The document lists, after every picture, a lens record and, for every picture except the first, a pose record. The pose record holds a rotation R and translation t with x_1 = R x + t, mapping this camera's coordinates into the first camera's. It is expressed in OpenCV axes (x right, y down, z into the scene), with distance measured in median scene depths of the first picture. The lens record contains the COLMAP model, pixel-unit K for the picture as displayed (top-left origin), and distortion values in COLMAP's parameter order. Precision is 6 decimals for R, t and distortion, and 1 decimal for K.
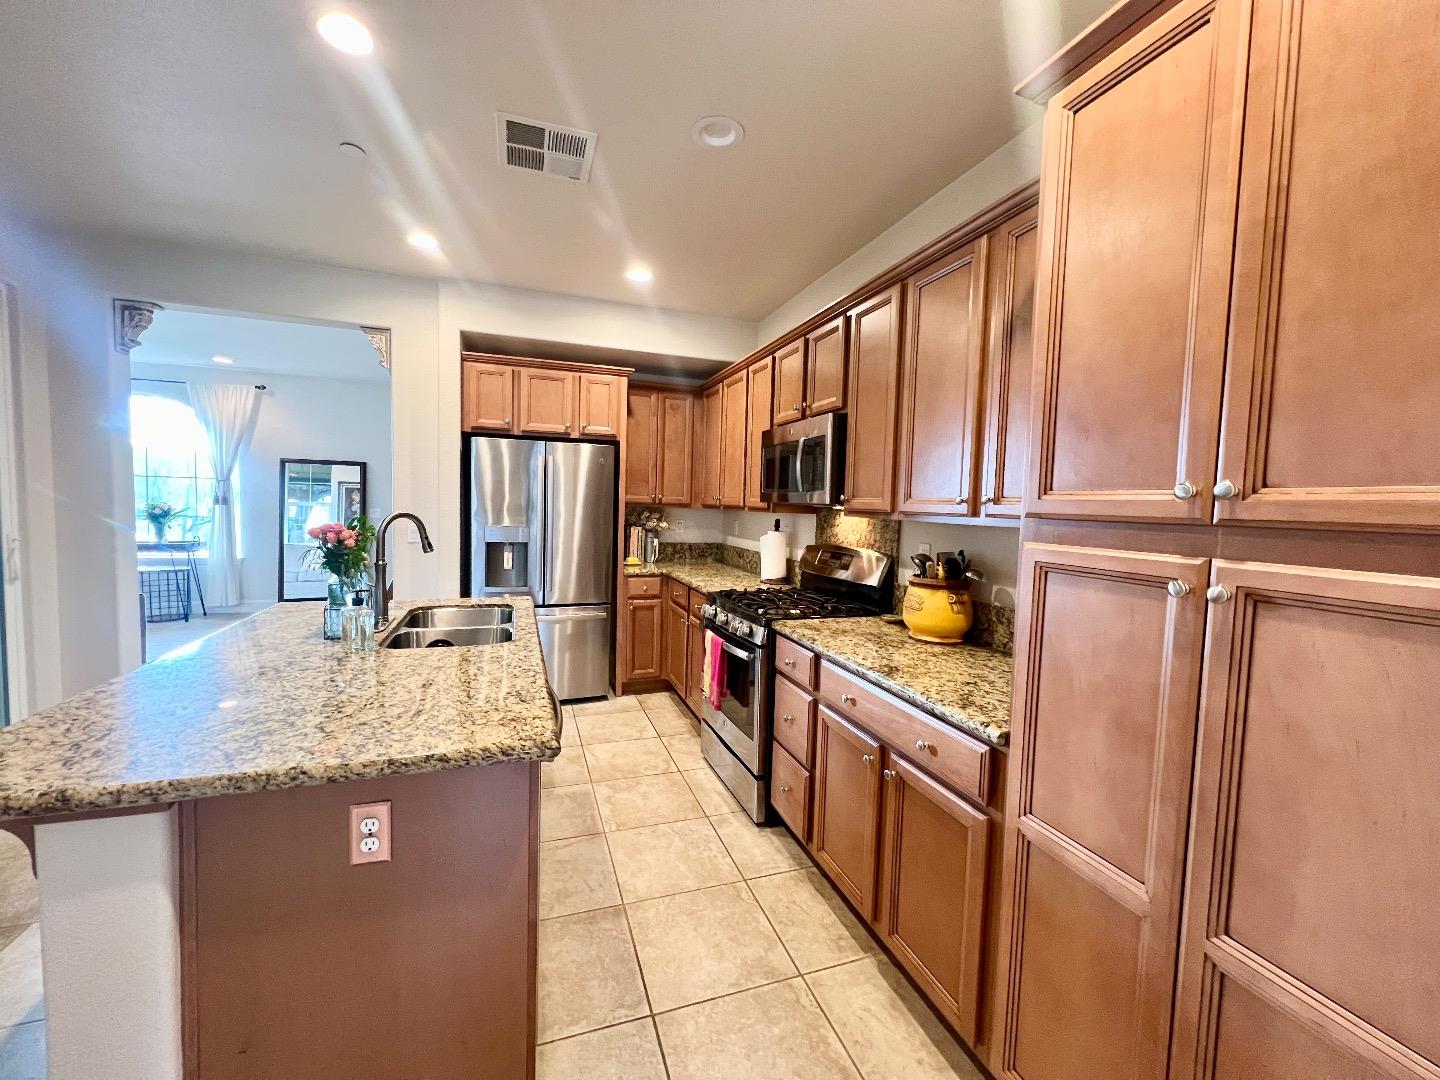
lens RADIAL K [[575.0, 0, 716.1], [0, 575.0, 535.0], [0, 0, 1]] dist [-0.001405, 0.000444]
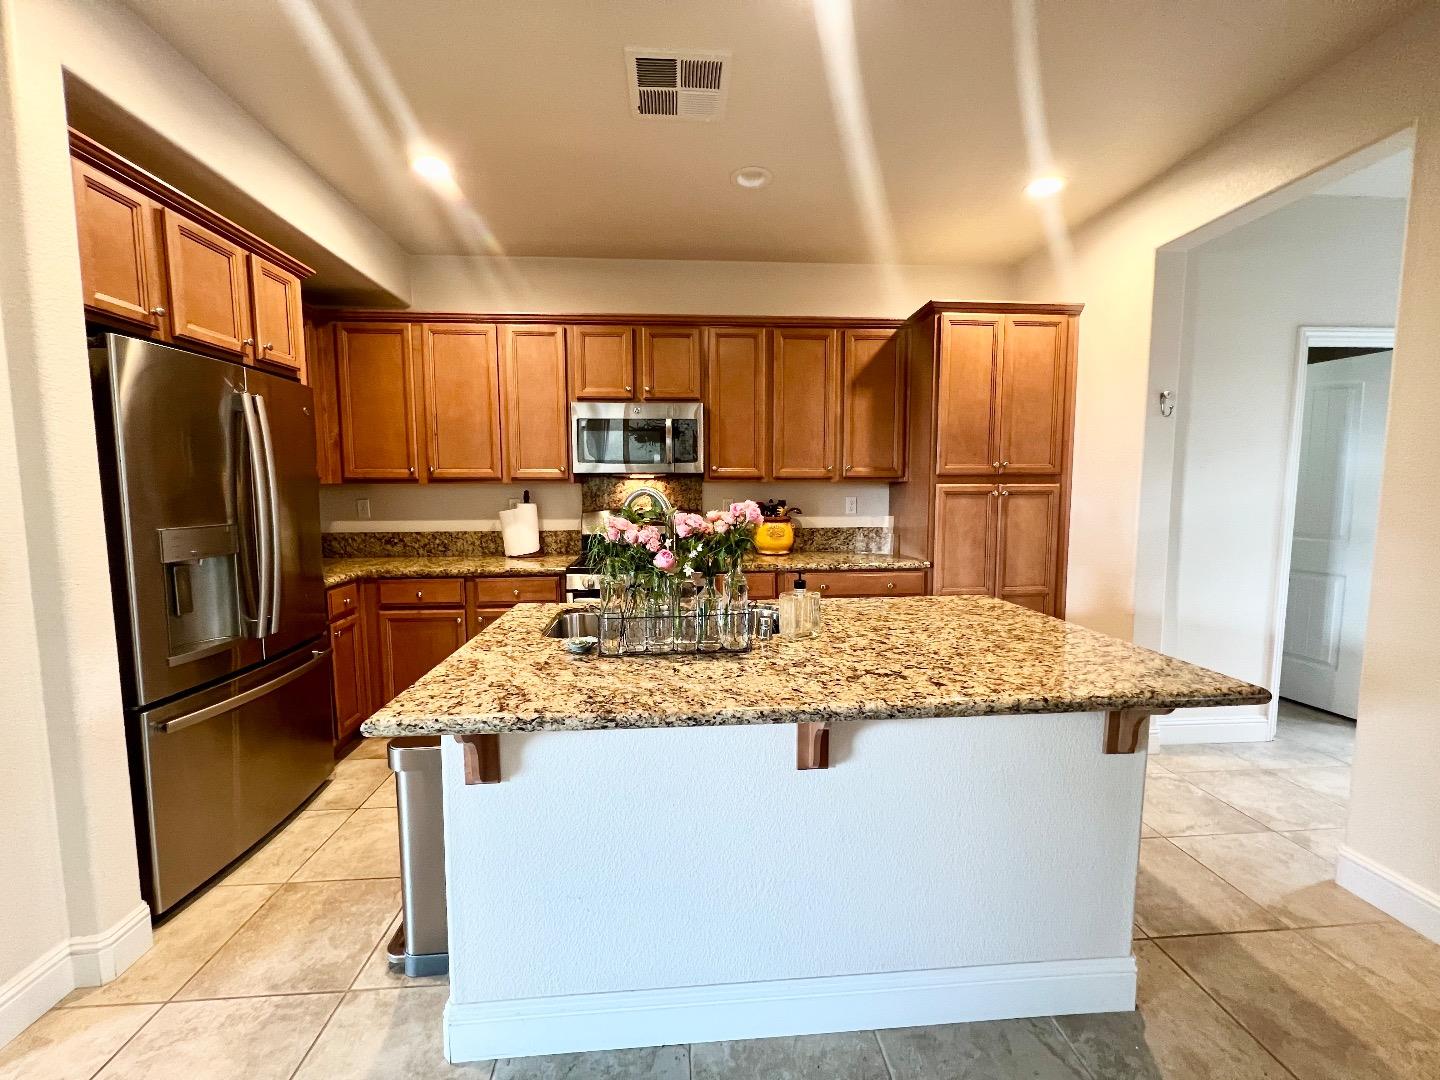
lens RADIAL K [[575.0, 0, 714.0], [0, 575.0, 534.3], [0, 0, 1]] dist [-0.001405, 0.000444]
pose [[0.259451, -0.113285, 0.959089, -1.288023], [0.066939, 0.992817, 0.099161, -0.051299], [-0.963434, 0.038473, 0.265171, 0.756728]]
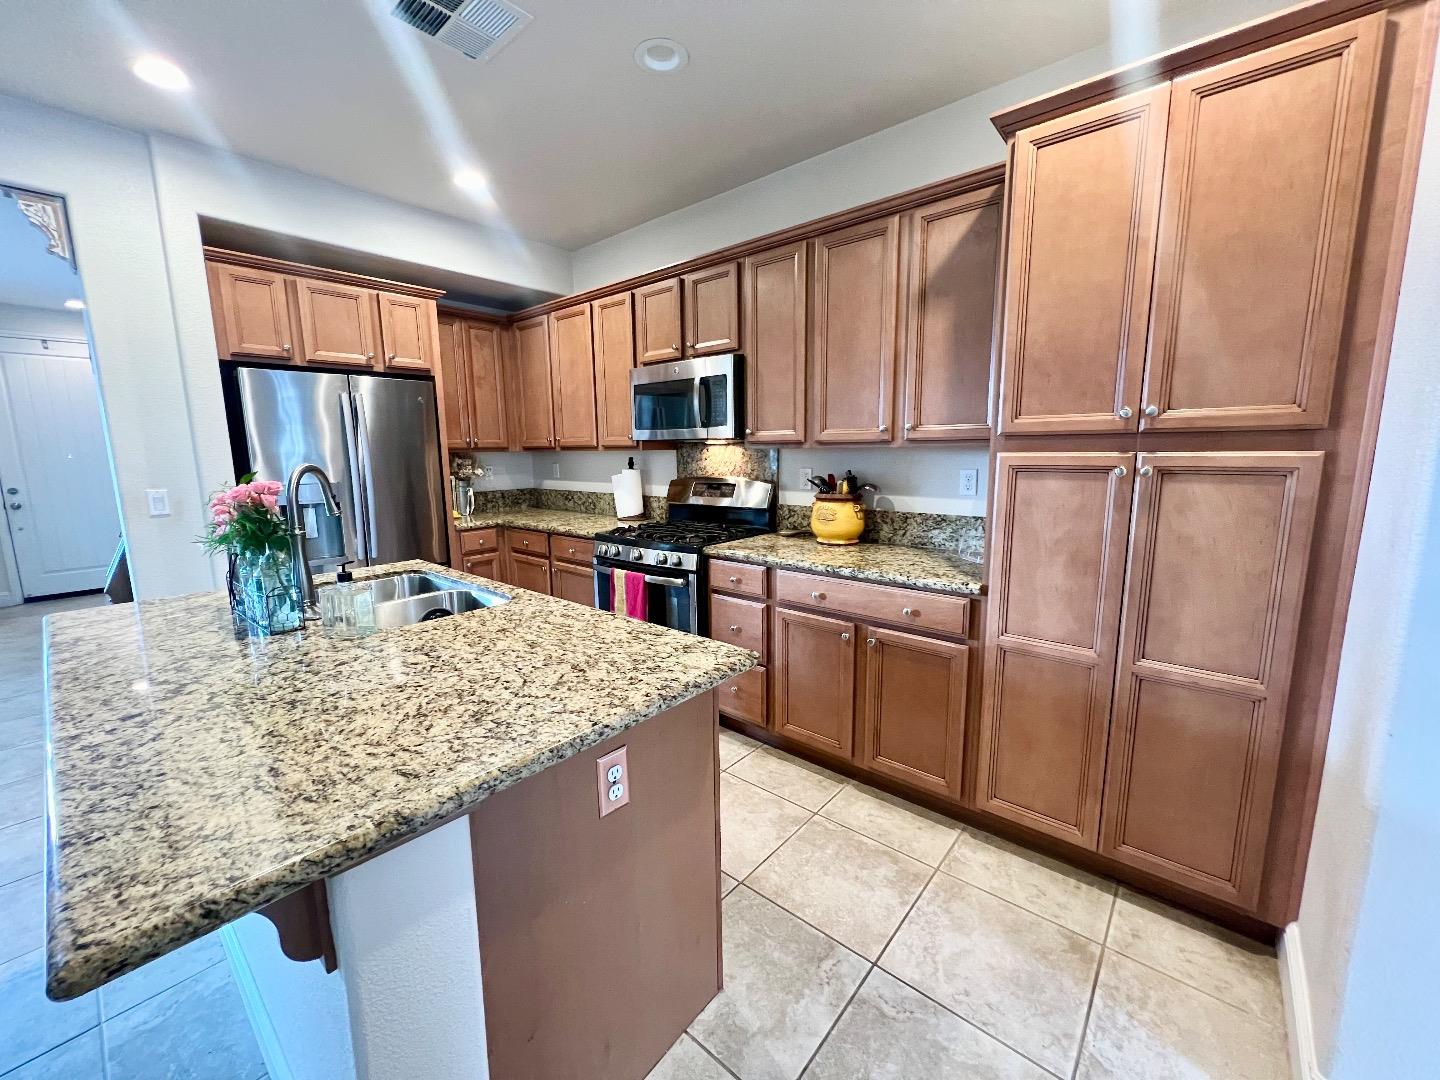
lens RADIAL K [[575.0, 0, 716.0], [0, 575.0, 534.5], [0, 0, 1]] dist [-0.001405, 0.000444]
pose [[0.864741, -0.116373, 0.488549, -0.477916], [0.067614, 0.990903, 0.116356, -0.000110], [-0.497646, -0.067585, 0.864743, 0.050849]]
